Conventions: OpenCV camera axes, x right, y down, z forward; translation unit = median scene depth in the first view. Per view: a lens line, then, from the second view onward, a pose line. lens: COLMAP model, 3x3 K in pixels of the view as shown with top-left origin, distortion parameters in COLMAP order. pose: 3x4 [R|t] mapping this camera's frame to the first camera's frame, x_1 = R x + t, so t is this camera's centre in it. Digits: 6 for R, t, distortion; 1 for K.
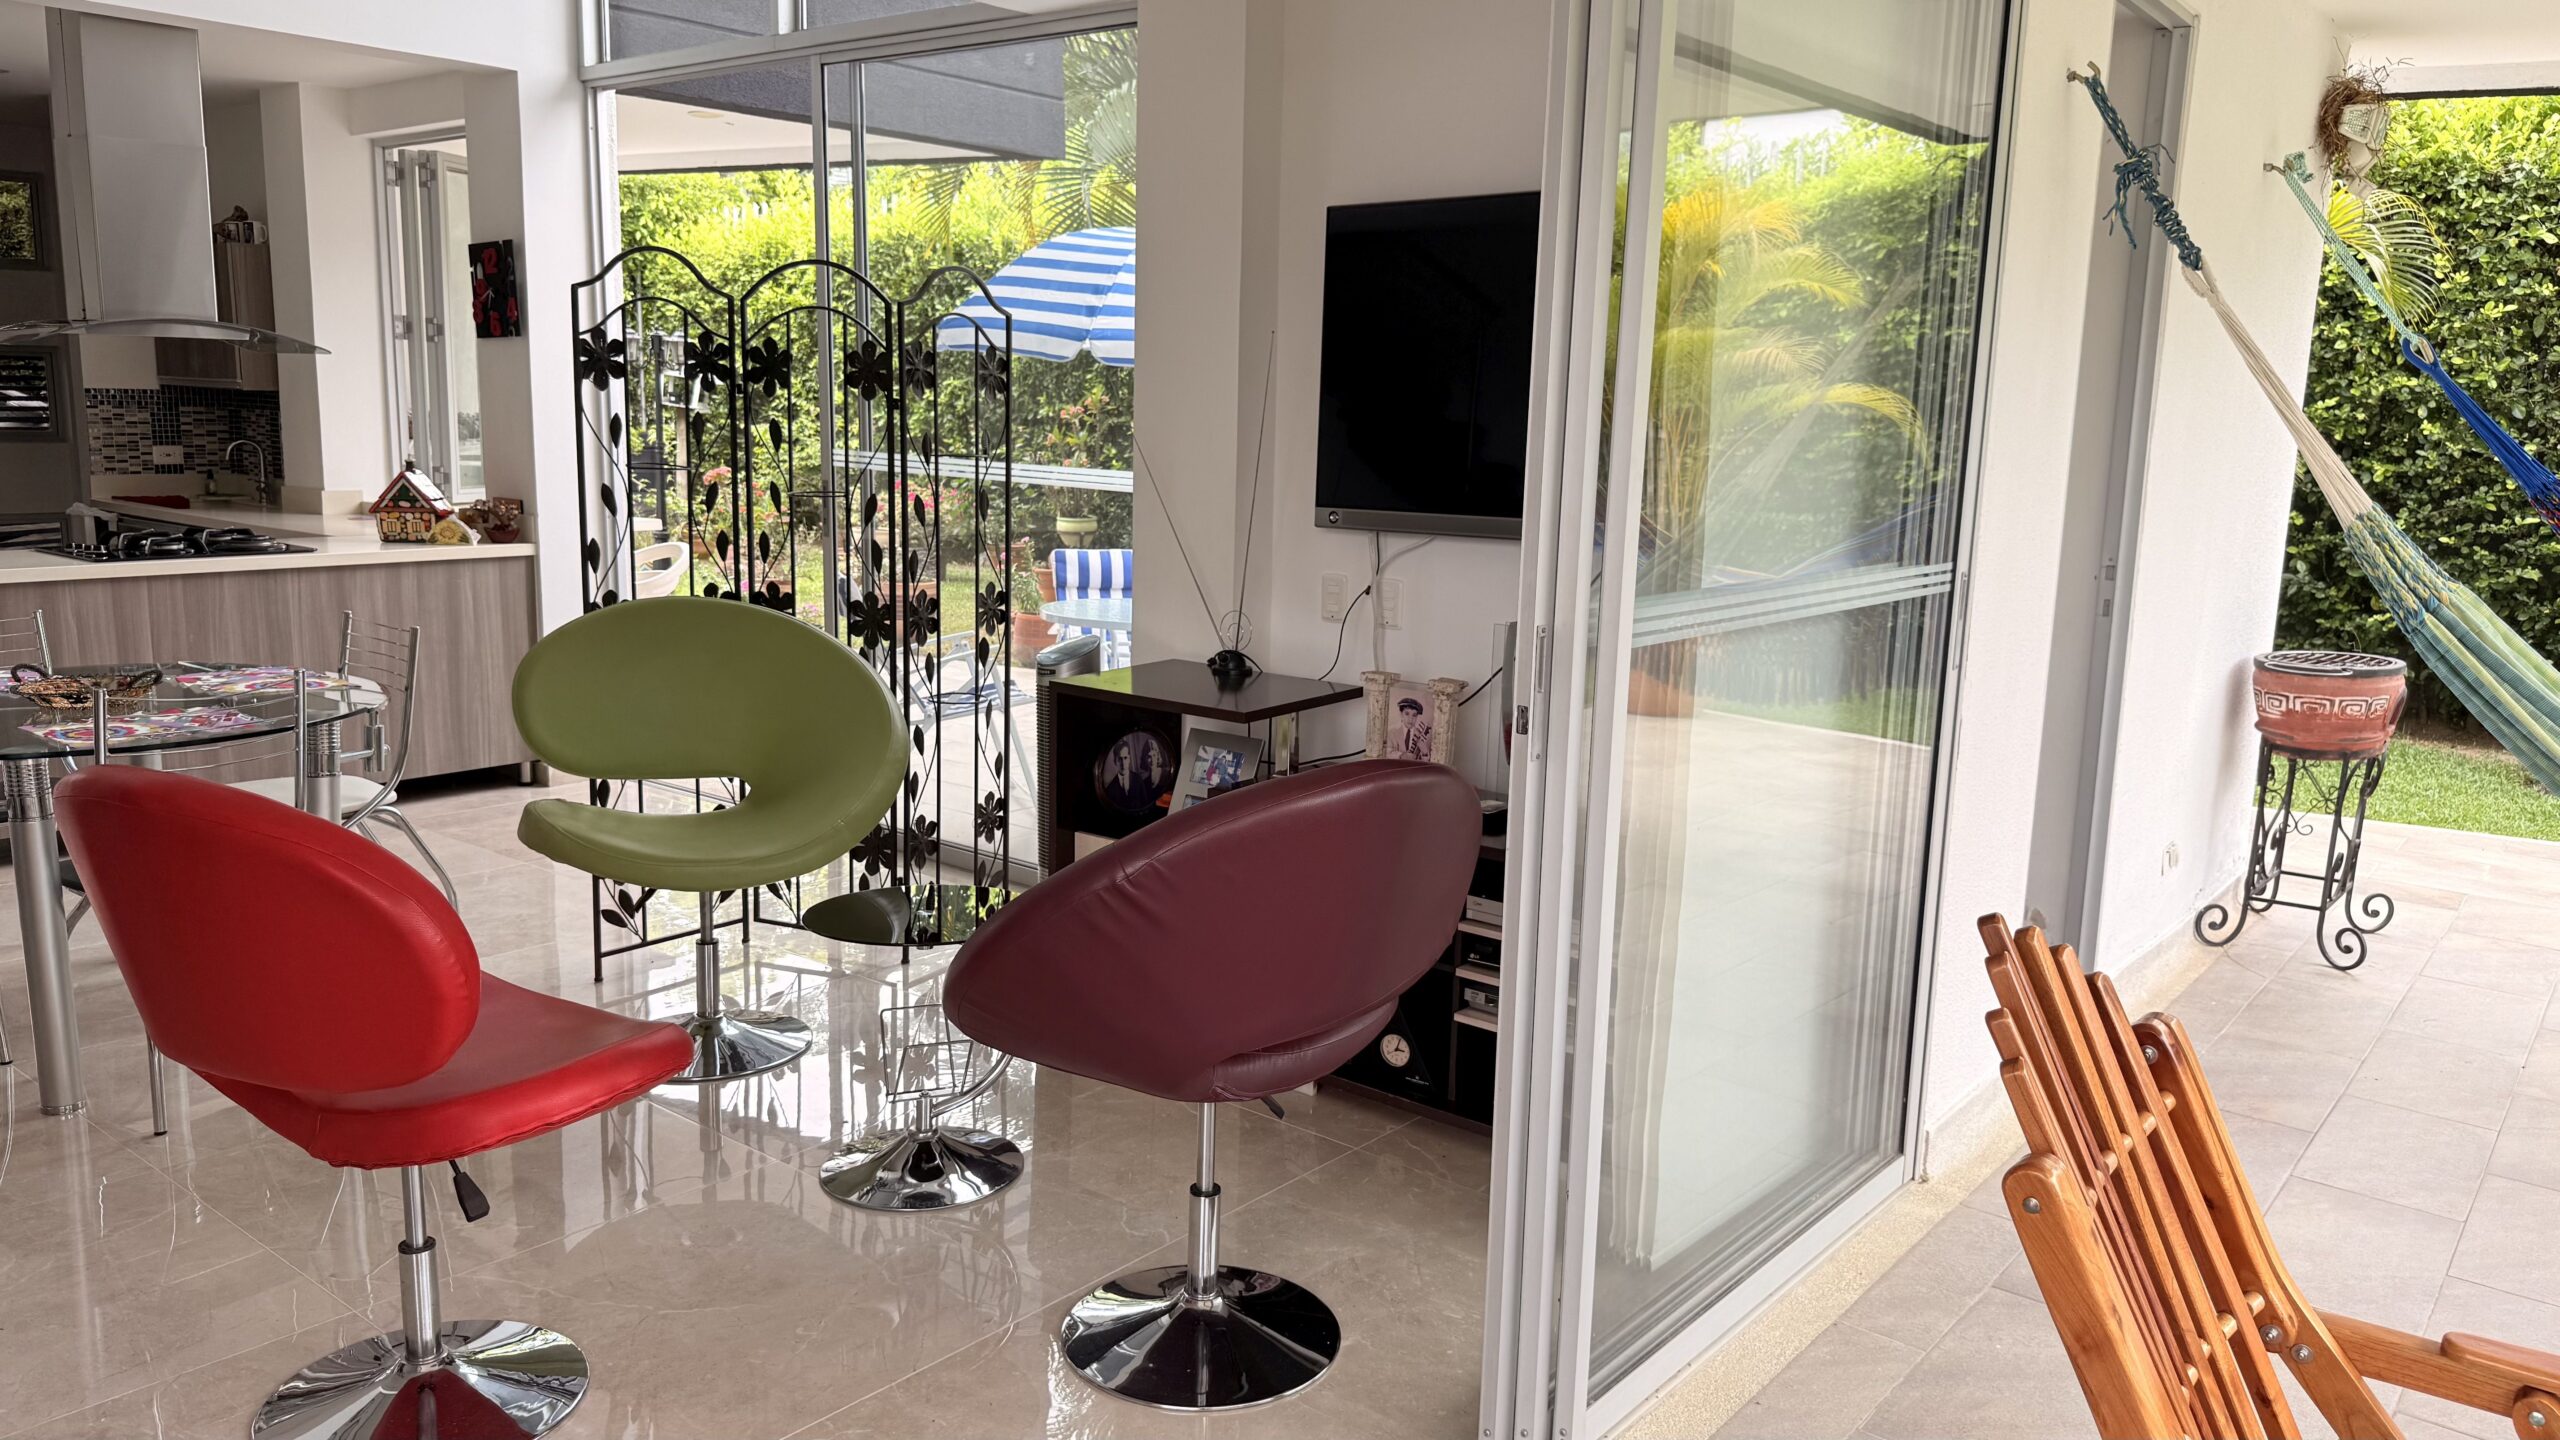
lens RADIAL K [[1800.5, 0, 1231.7], [0, 1800.5, 728.0], [0, 0, 1]] dist [0.005800, -0.028283]
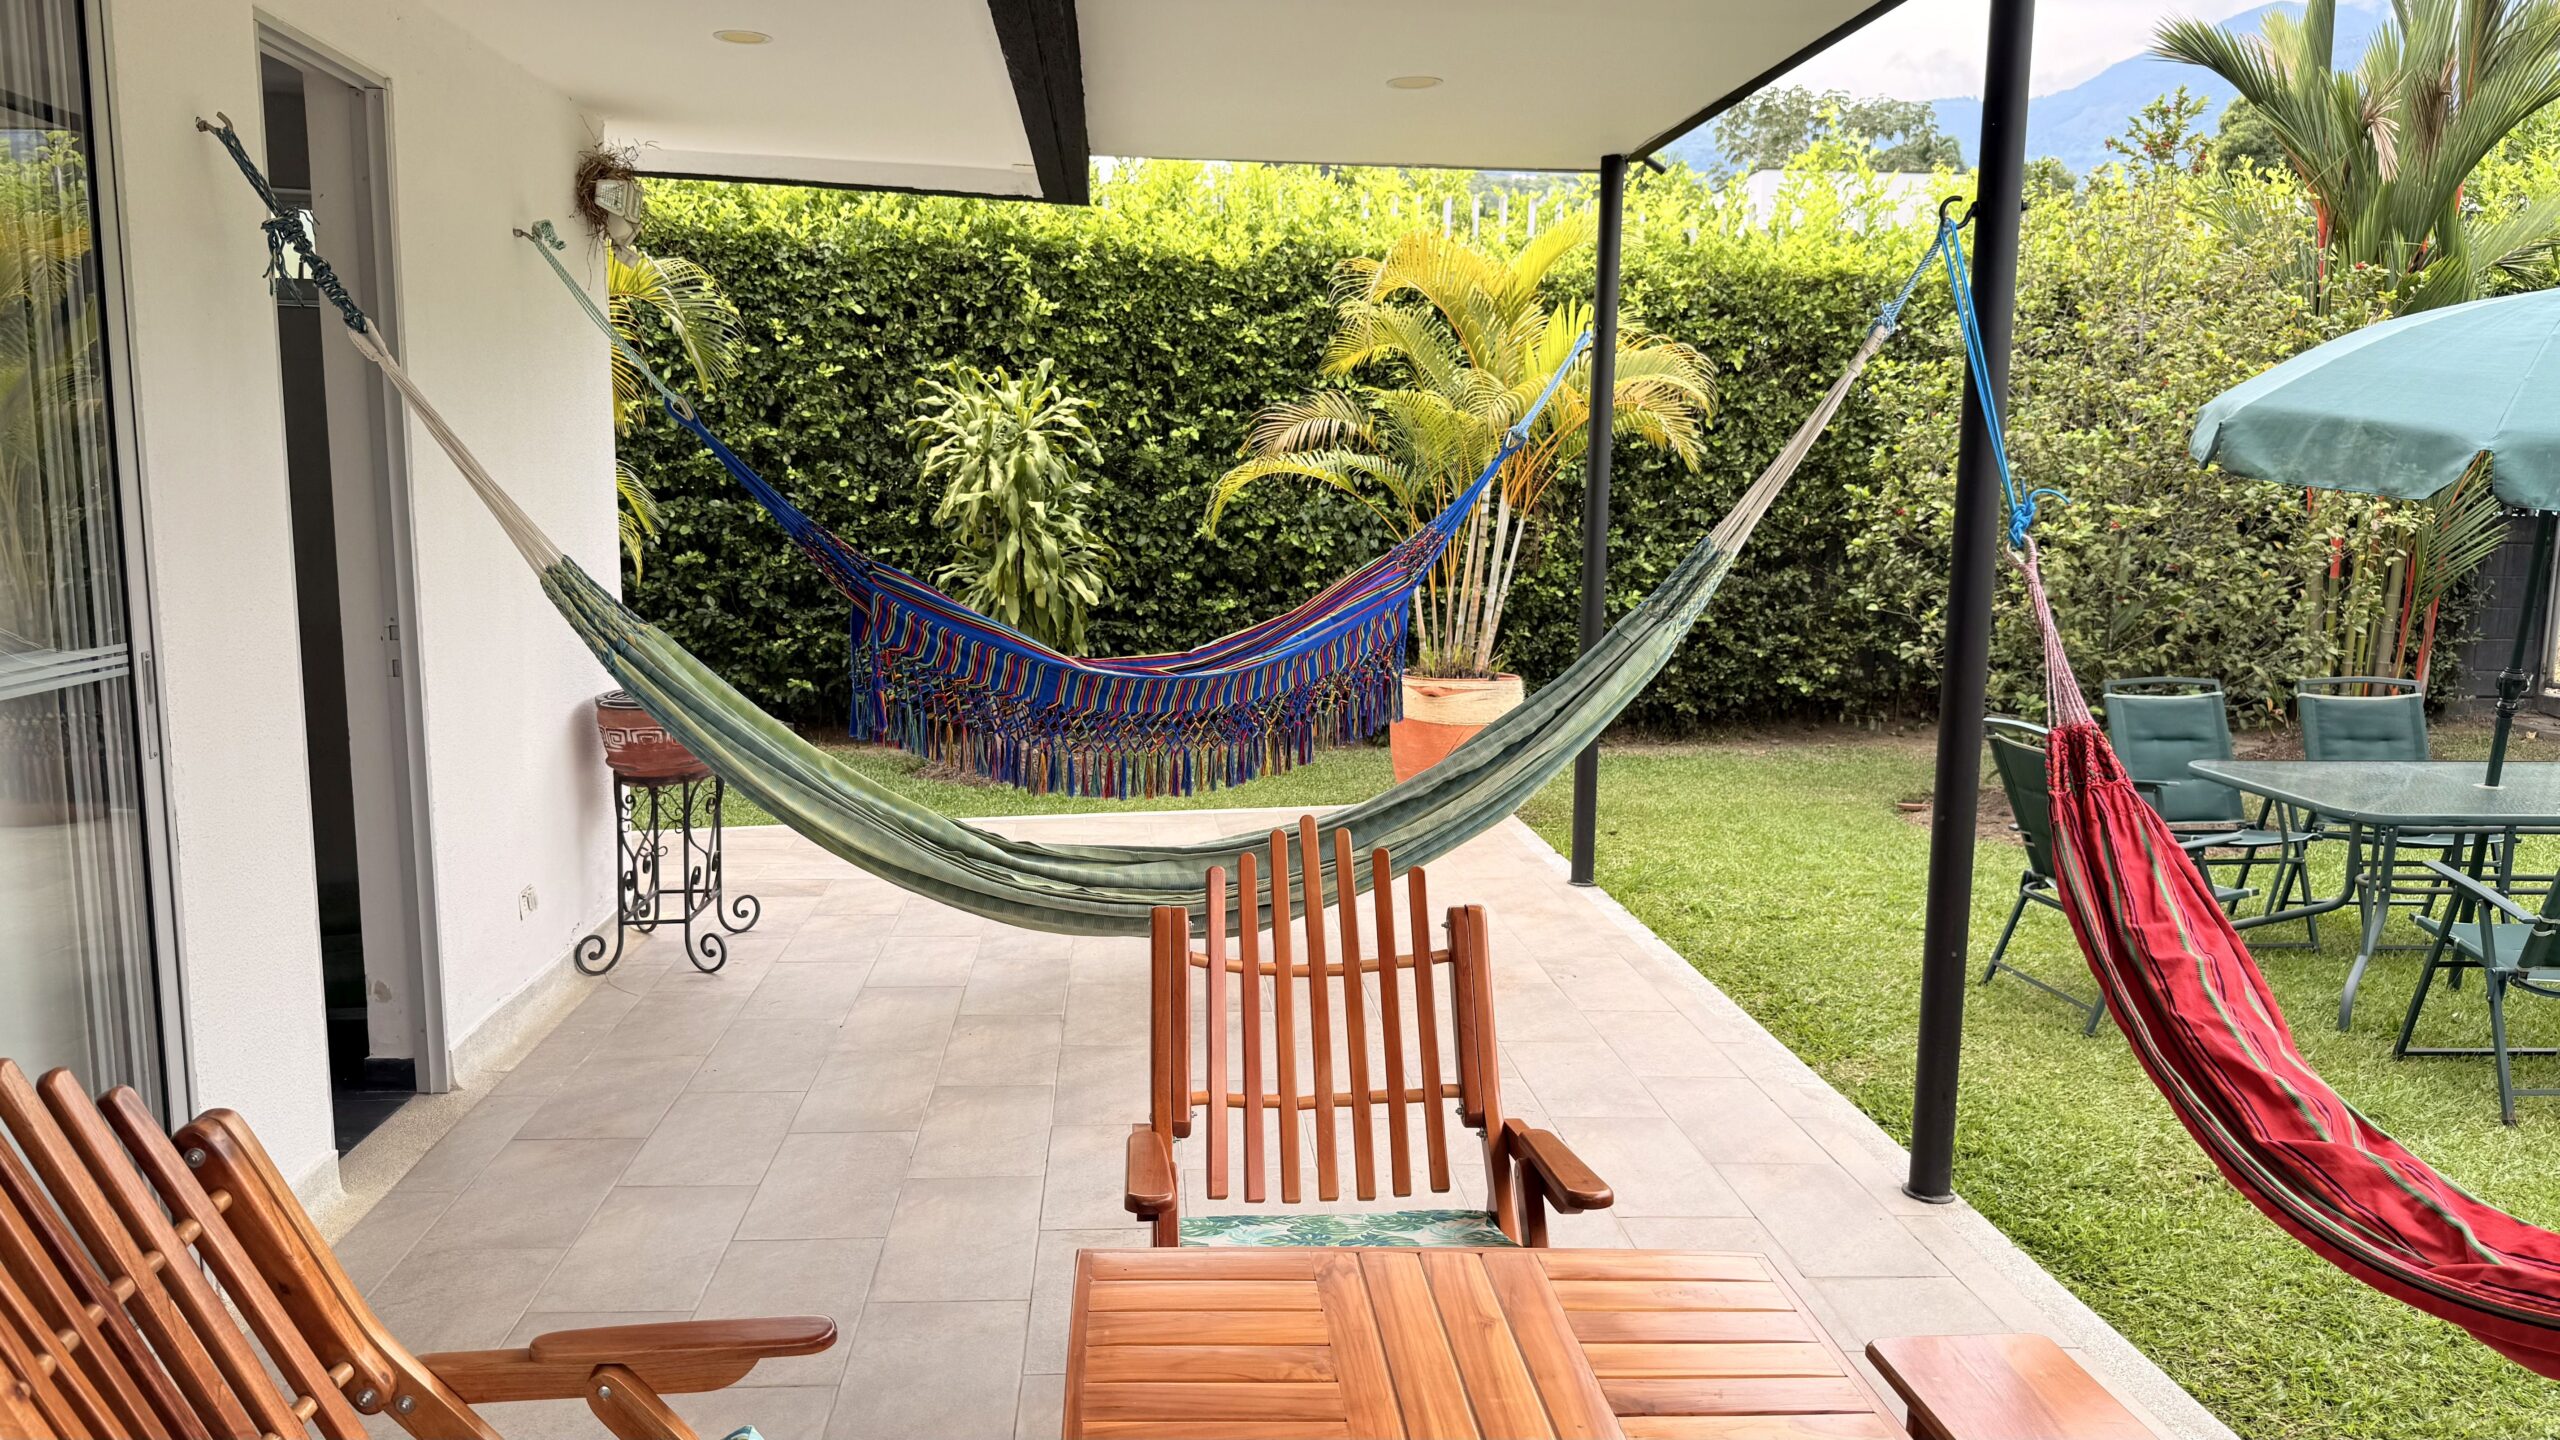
lens RADIAL K [[1795.5, 0, 1278.9], [0, 1795.5, 734.1], [0, 0, 1]] dist [0.170010, -0.282062]
pose [[0.705970, -0.117955, 0.698350, 0.104797], [0.133641, 0.990506, 0.032202, 0.001335], [-0.695519, 0.070594, 0.715032, -0.047933]]
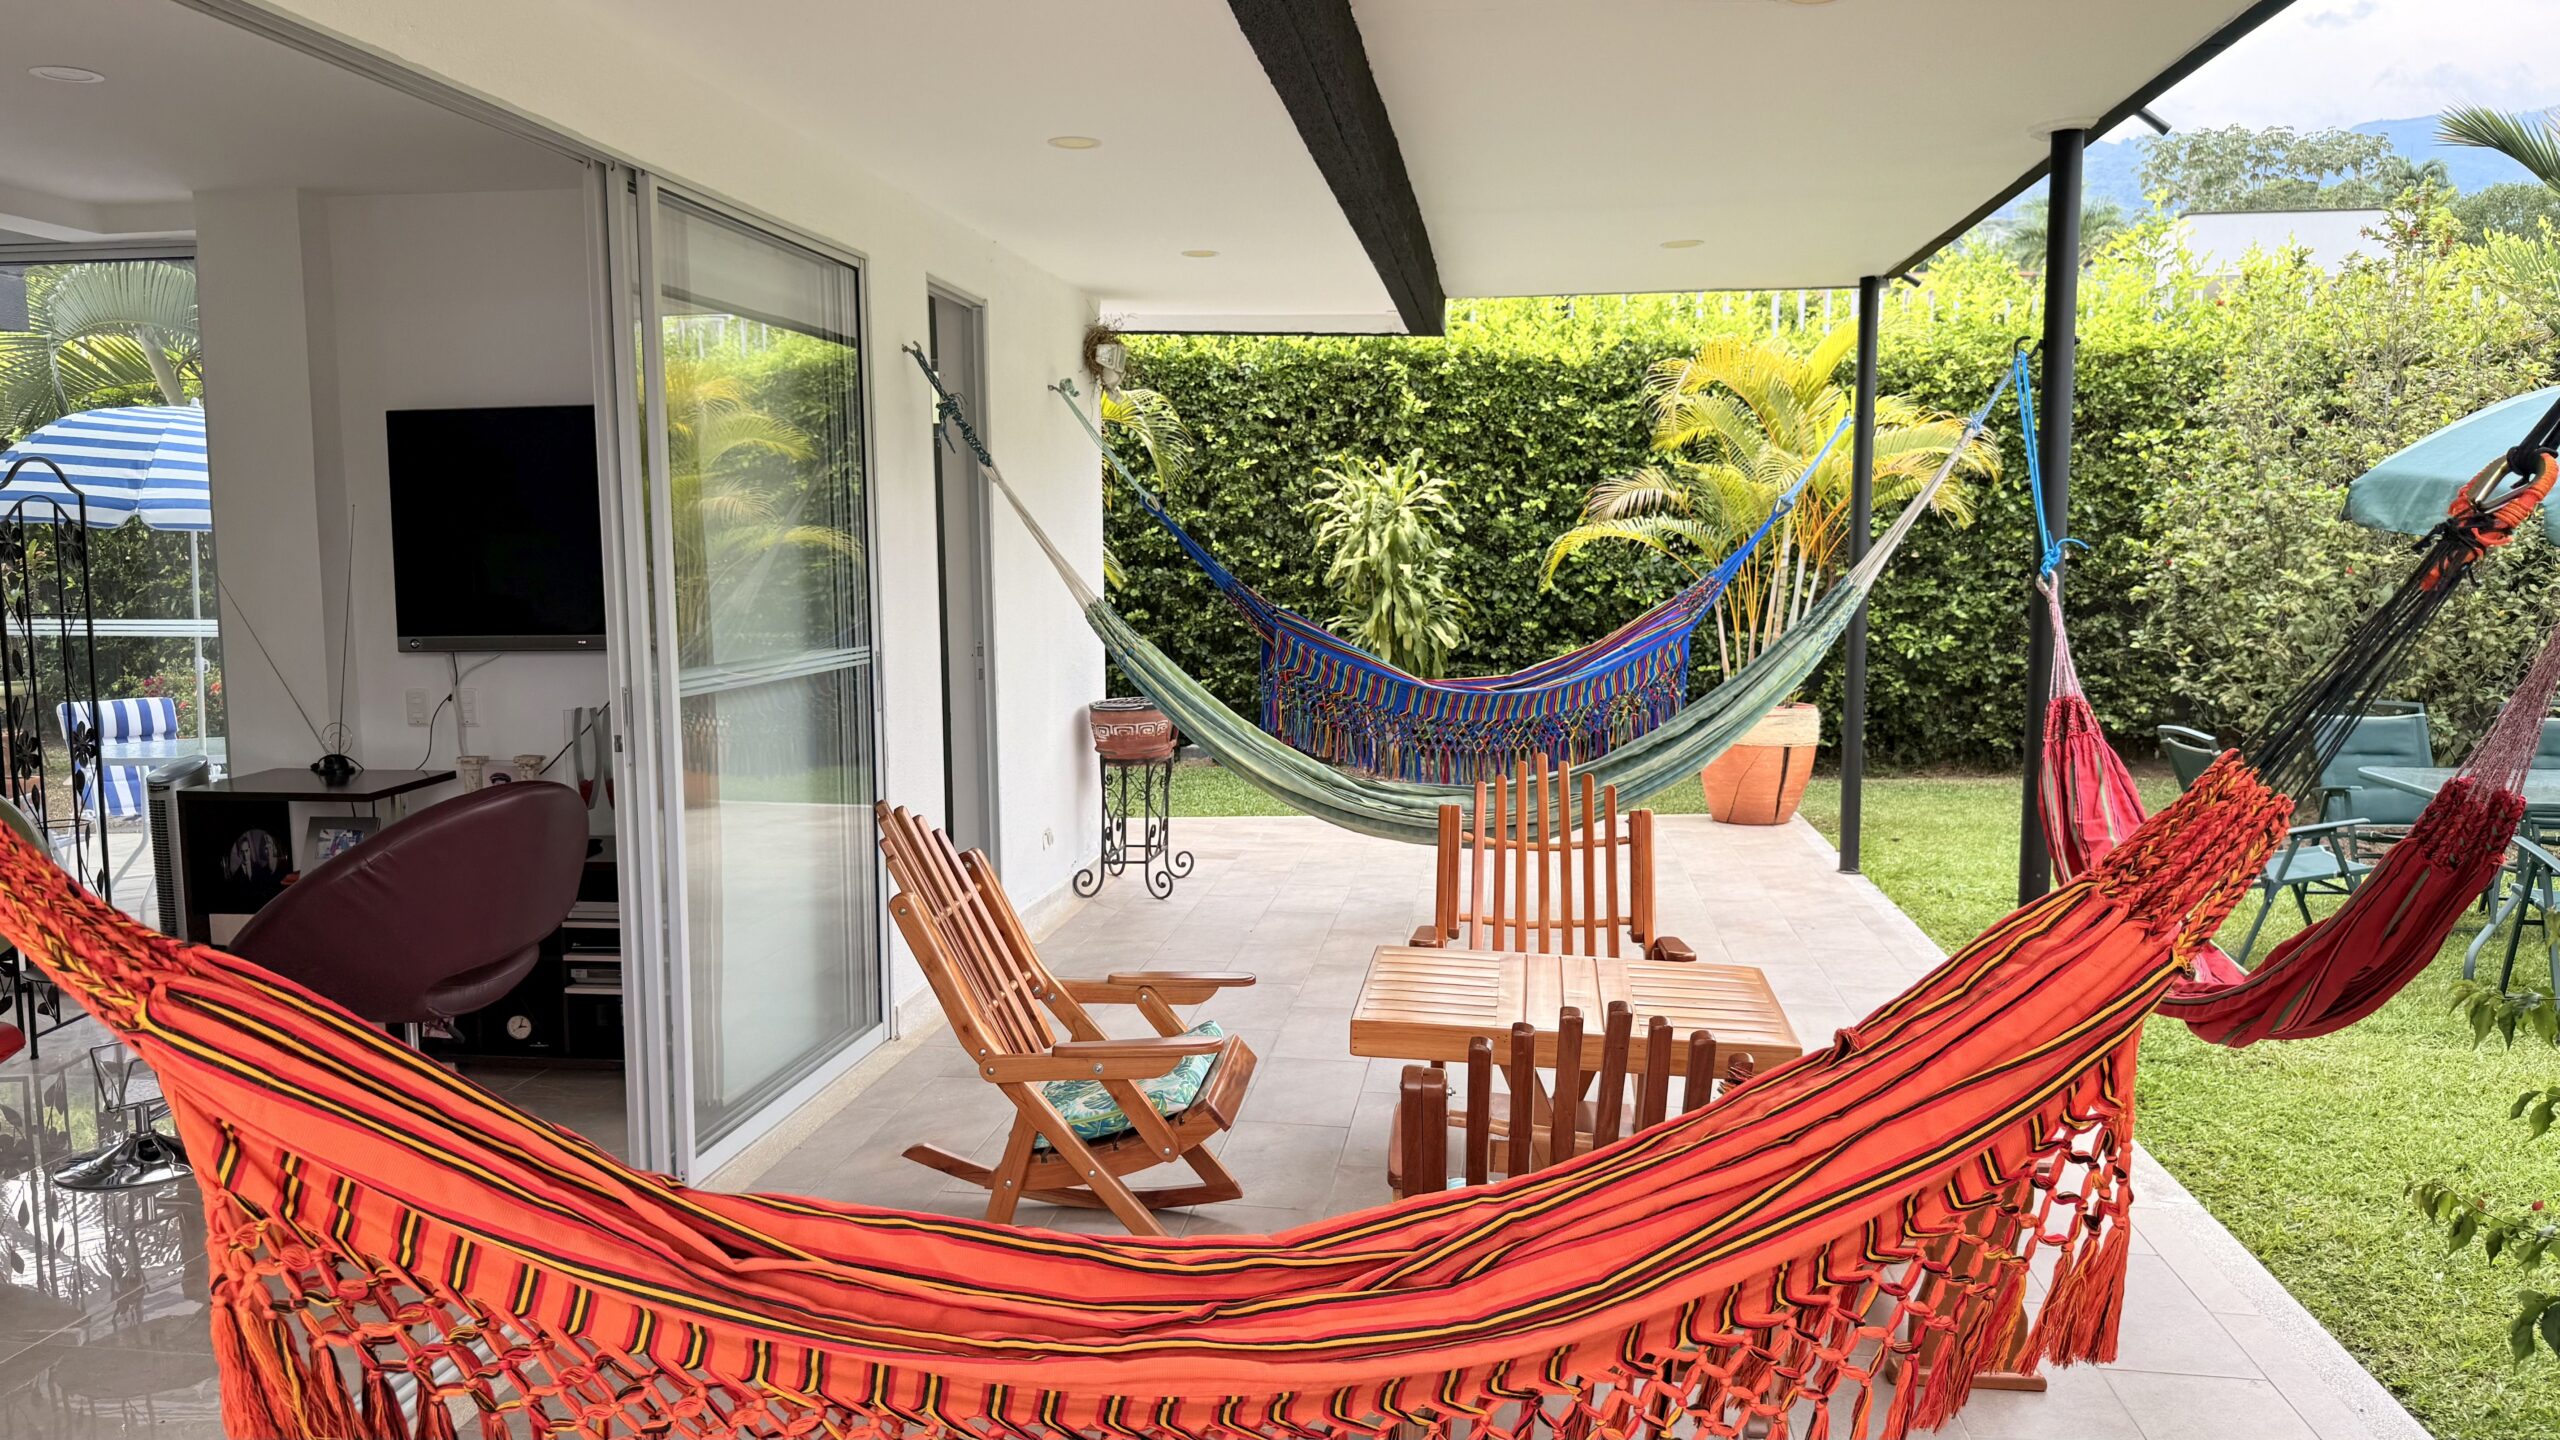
lens RADIAL K [[1795.5, 0, 1278.9], [0, 1795.5, 734.1], [0, 0, 1]] dist [0.170010, -0.282062]
pose [[0.841793, -0.087041, 0.532737, -0.111666], [0.122797, 0.991917, -0.031971, 0.056637], [-0.525648, 0.092331, 0.845676, -0.381790]]
